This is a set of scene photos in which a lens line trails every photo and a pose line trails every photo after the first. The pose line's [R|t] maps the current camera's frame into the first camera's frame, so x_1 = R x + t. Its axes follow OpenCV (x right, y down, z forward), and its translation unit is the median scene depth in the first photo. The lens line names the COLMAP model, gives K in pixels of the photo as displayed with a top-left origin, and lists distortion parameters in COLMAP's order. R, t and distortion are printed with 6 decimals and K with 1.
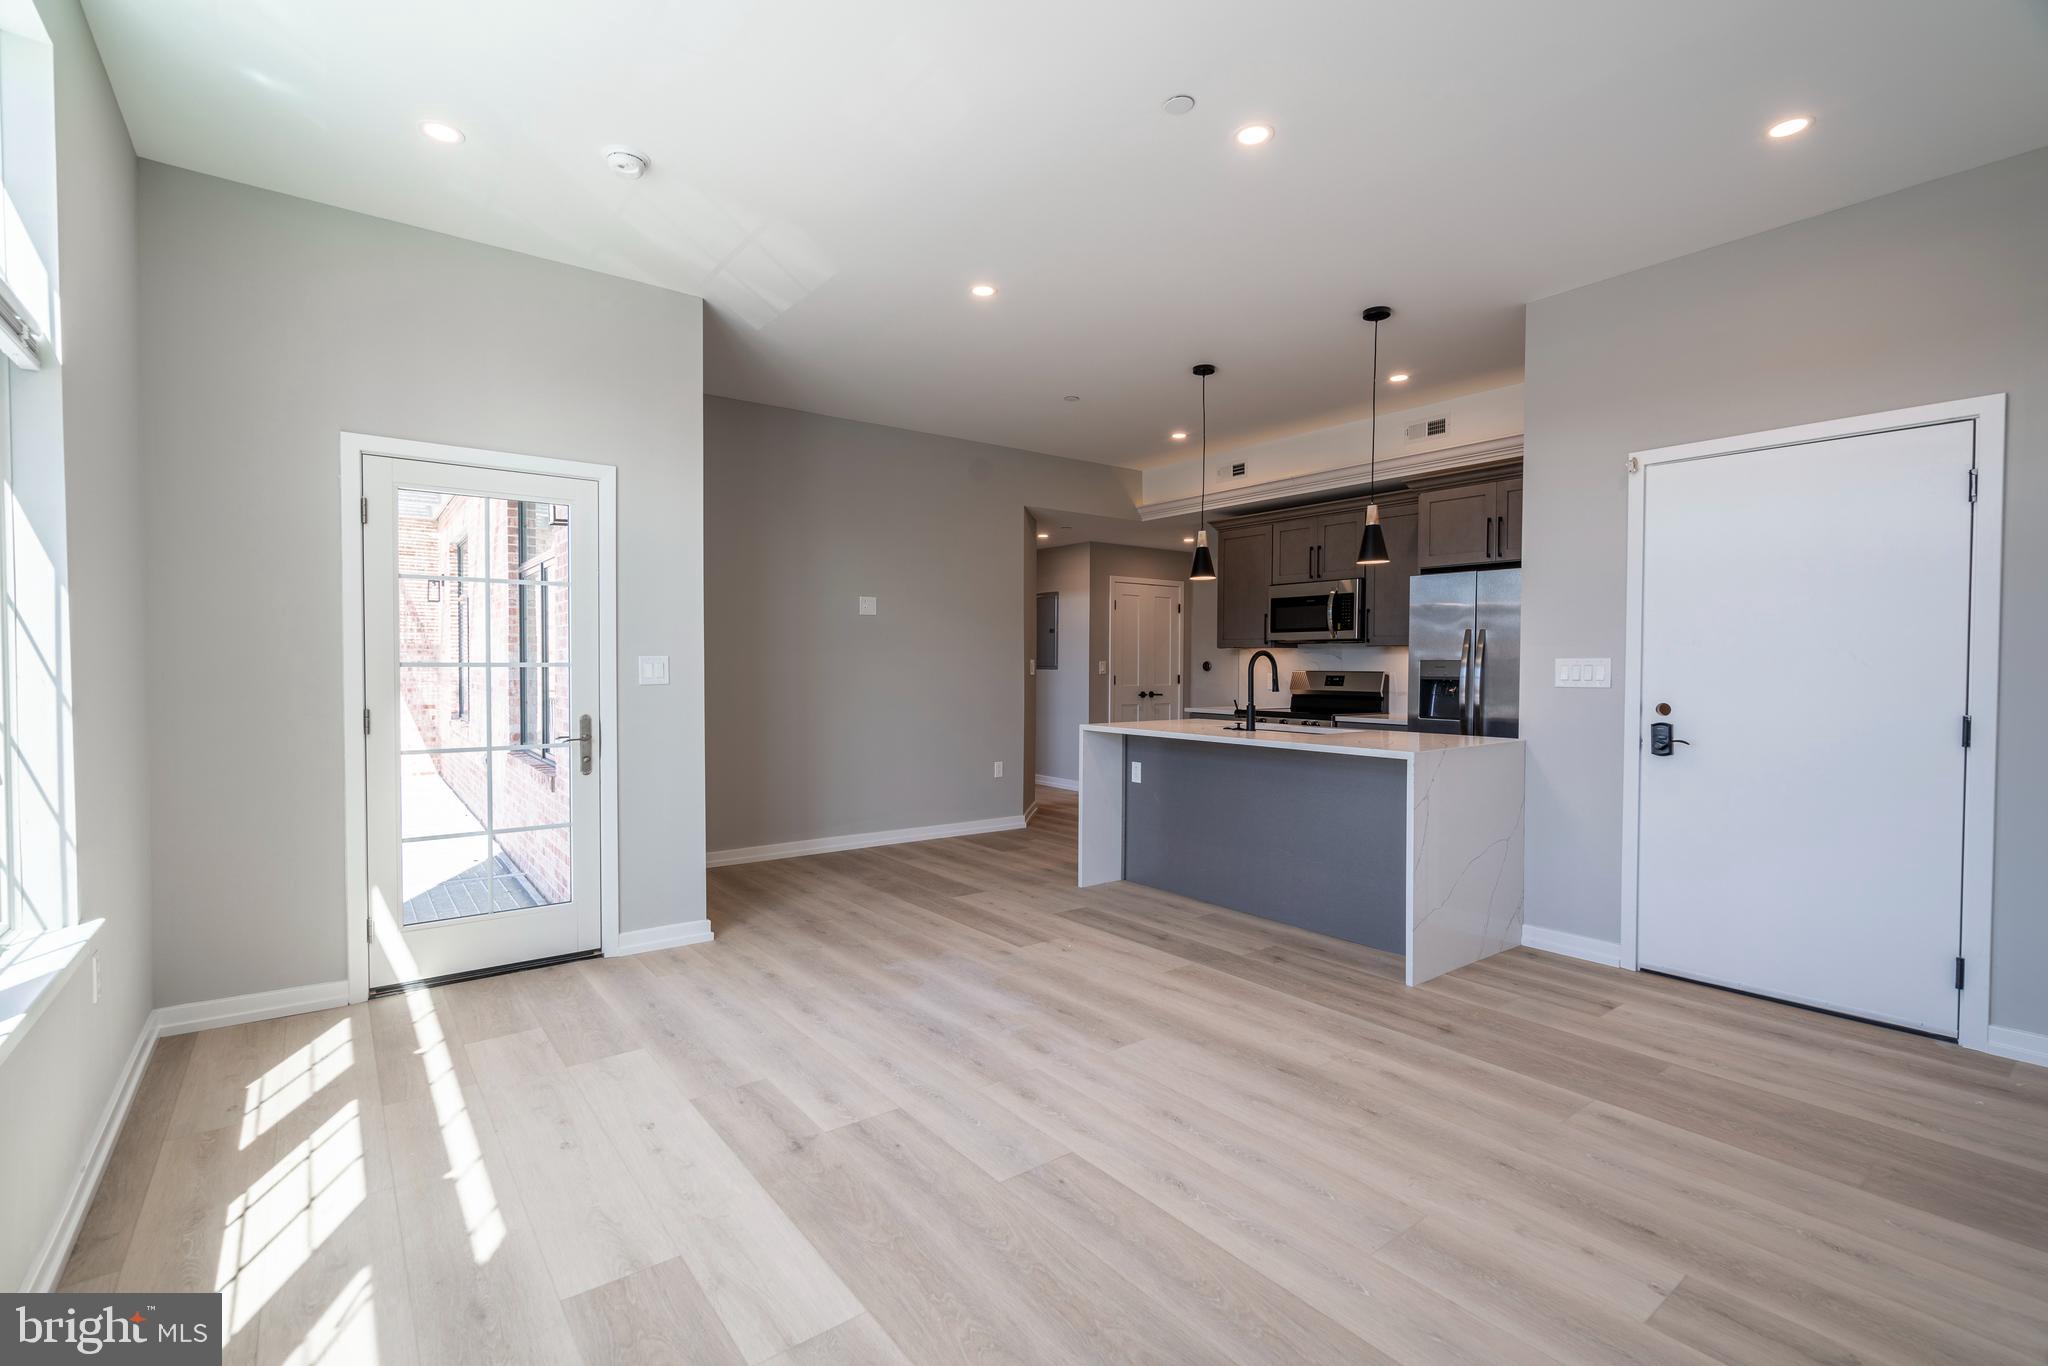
lens RADIAL K [[920.3, 0, 995.7], [0, 920.3, 685.7], [0, 0, 1]] dist [-0.000876, 0.000281]
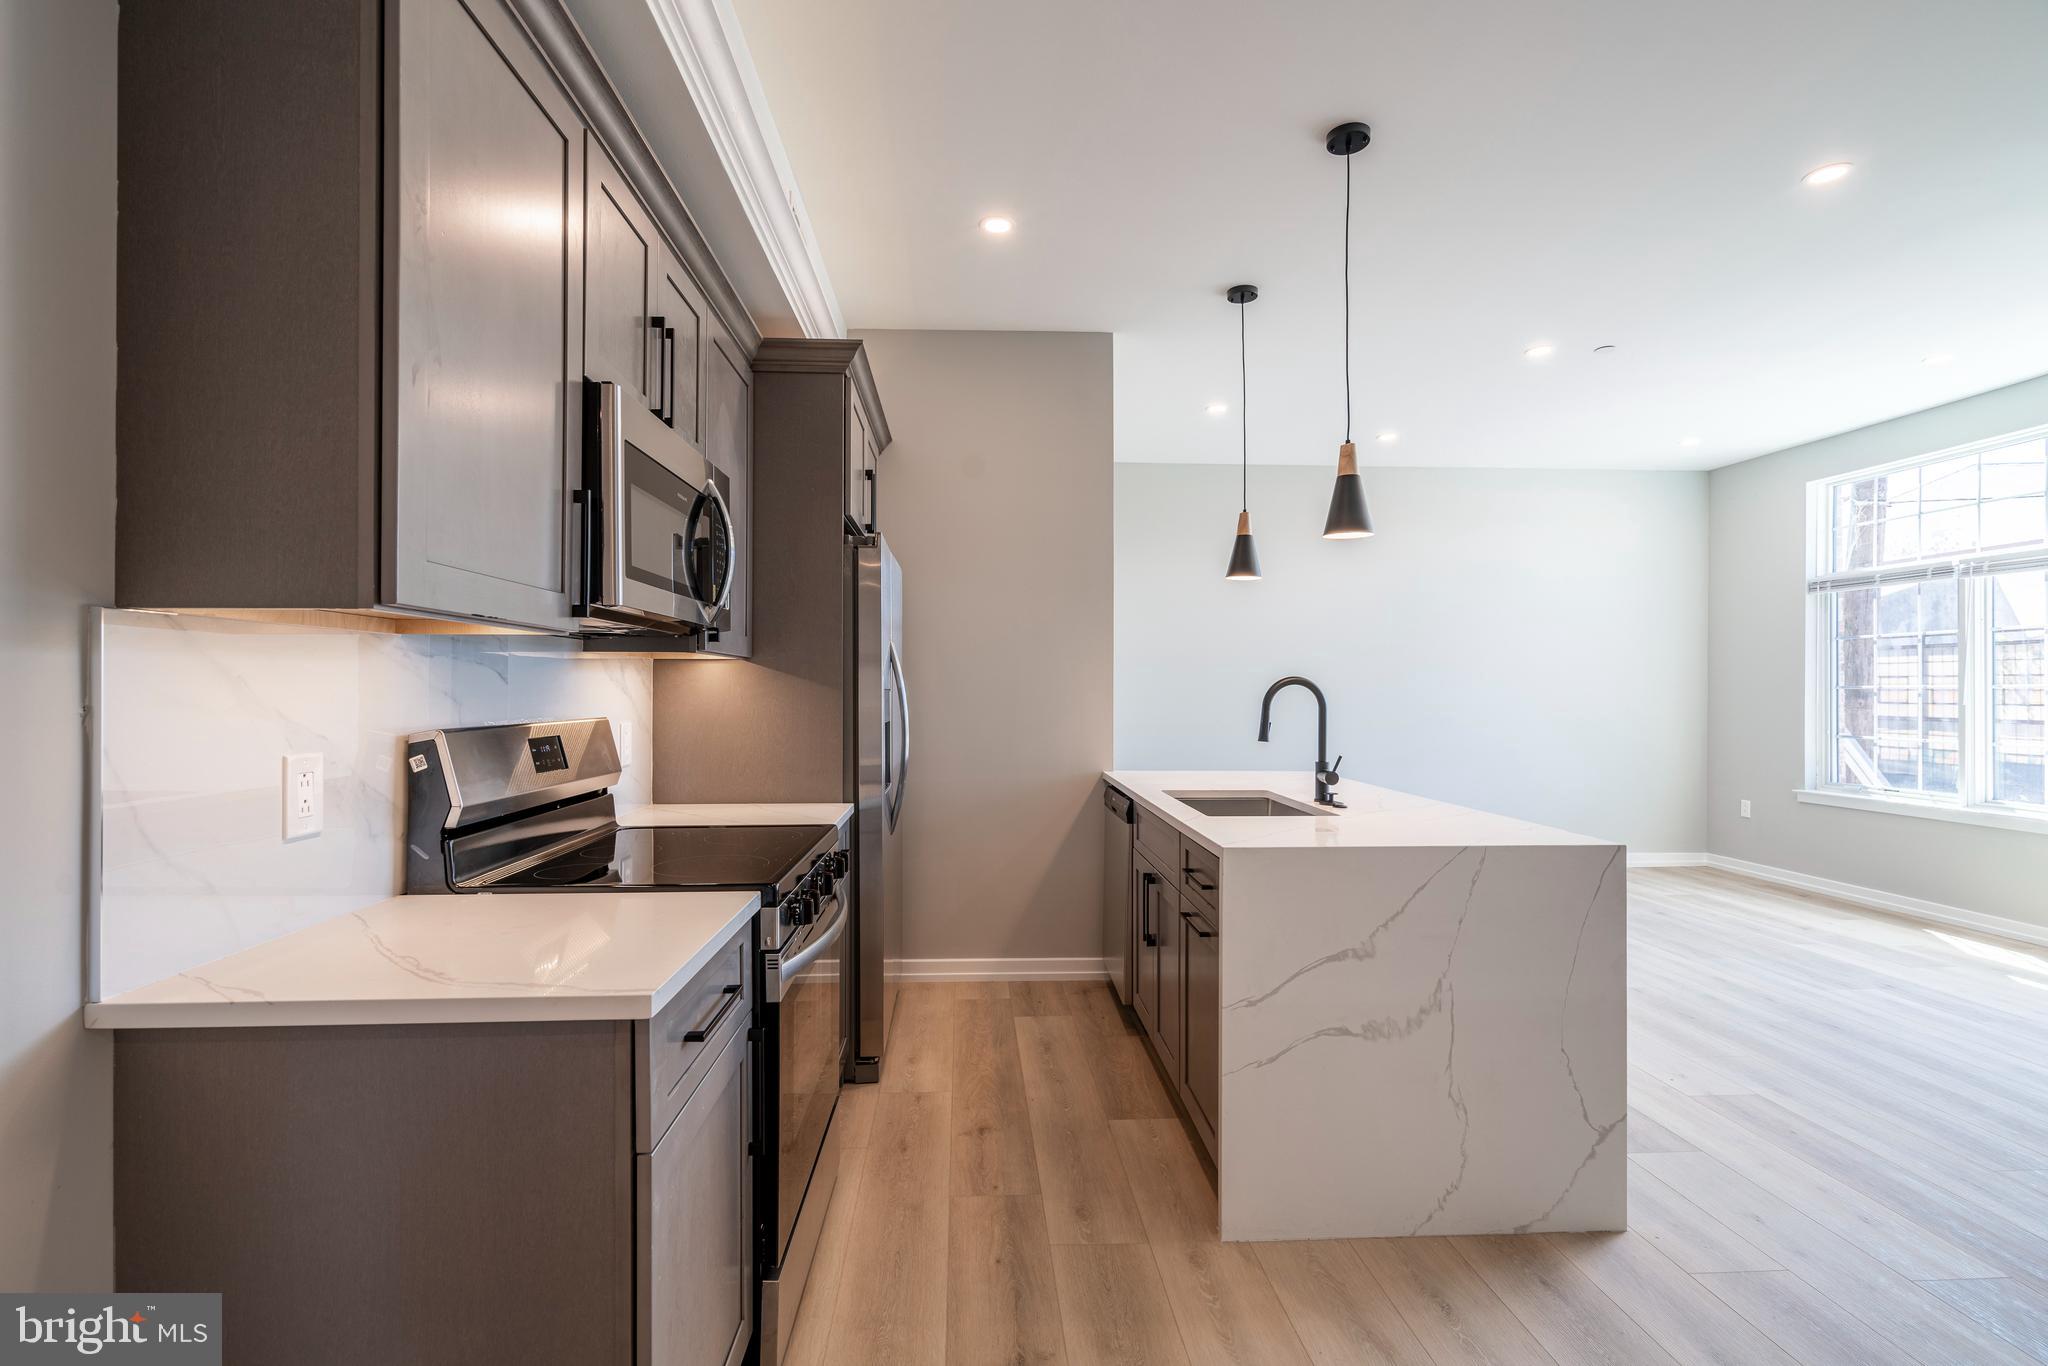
lens RADIAL K [[941.7, 0, 1003.6], [0, 941.7, 687.1], [0, 0, 1]] dist [-0.000294, -0.000043]
pose [[-0.839349, -0.002658, 0.543586, 0.120544], [0.008539, 0.999800, 0.018074, -0.051004], [-0.543525, 0.019812, -0.839159, 1.904871]]
